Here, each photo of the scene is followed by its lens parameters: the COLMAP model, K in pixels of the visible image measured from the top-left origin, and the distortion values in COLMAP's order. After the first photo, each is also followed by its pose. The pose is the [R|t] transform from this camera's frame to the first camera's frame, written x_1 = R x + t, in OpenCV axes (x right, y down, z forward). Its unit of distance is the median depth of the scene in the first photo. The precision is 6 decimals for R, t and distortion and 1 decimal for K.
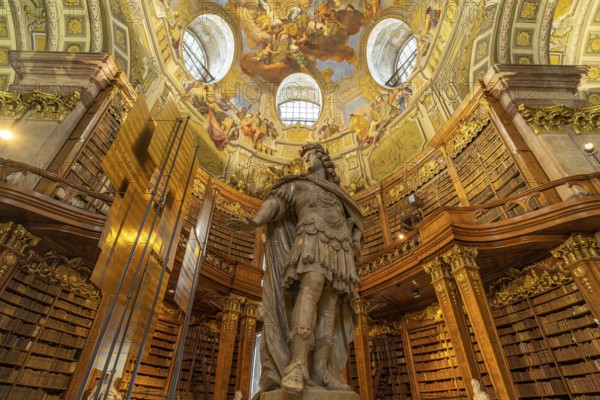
lens RADIAL K [[305.8, 0, 298.4], [0, 305.8, 200.7], [0, 0, 1]] dist [-0.003774, 0.001465]
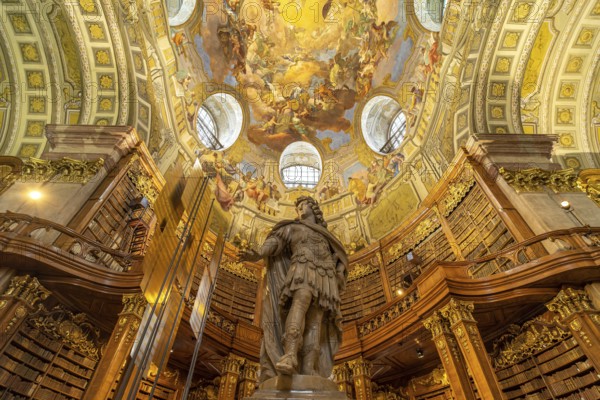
lens RADIAL K [[305.8, 0, 298.8], [0, 305.8, 199.6], [0, 0, 1]] dist [-0.003774, 0.001465]
pose [[0.999967, -0.002880, -0.007580, 0.006350], [0.001263, 0.978710, -0.205244, 0.018641], [0.008010, 0.205227, 0.978682, -0.050435]]
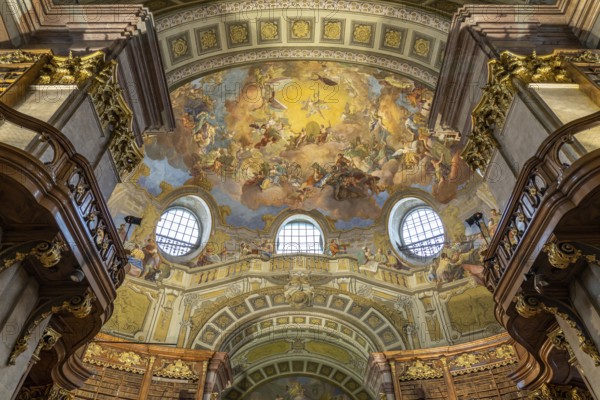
lens RADIAL K [[413.4, 0, 300.3], [0, 413.4, 198.9], [0, 0, 1]] dist [-0.018117, 0.007730]
pose [[-0.015884, -0.745497, -0.666319, 1.109199], [0.598822, 0.526580, -0.603428, 0.109774], [0.800725, -0.408591, 0.438056, 0.137424]]
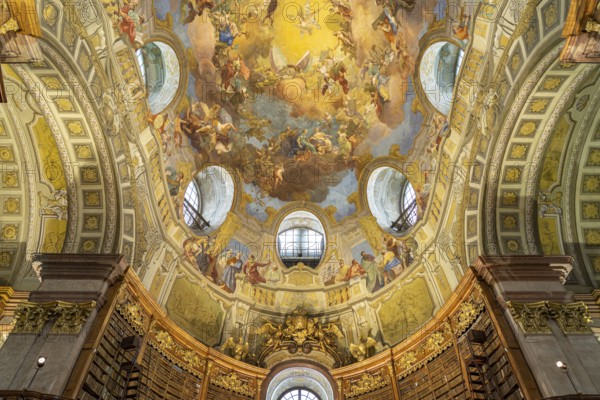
lens RADIAL K [[403.2, 0, 298.1], [0, 403.2, 196.1], [0, 0, 1]] dist [-0.000006, -0.001842]
pose [[-0.999604, 0.009738, 0.026395, -0.004016], [-0.026008, 0.037882, -0.998944, 0.466903], [-0.010727, -0.999235, -0.037613, 0.622558]]
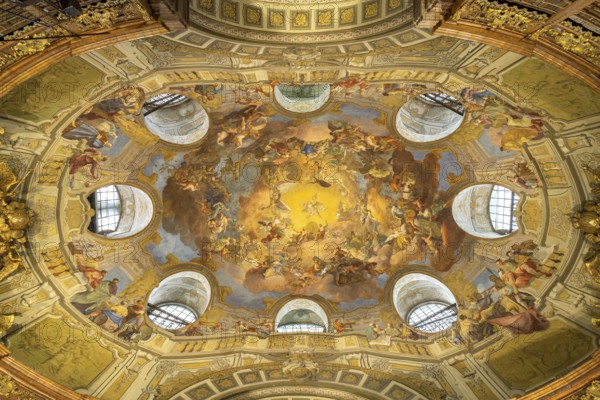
lens RADIAL K [[305.8, 0, 300.3], [0, 305.8, 200.9], [0, 0, 1]] dist [-0.003774, 0.001465]
pose [[-0.020888, -0.998516, -0.050293, 0.144745], [0.595157, 0.028001, -0.803121, 0.093117], [0.803338, -0.046708, 0.593689, 0.133449]]
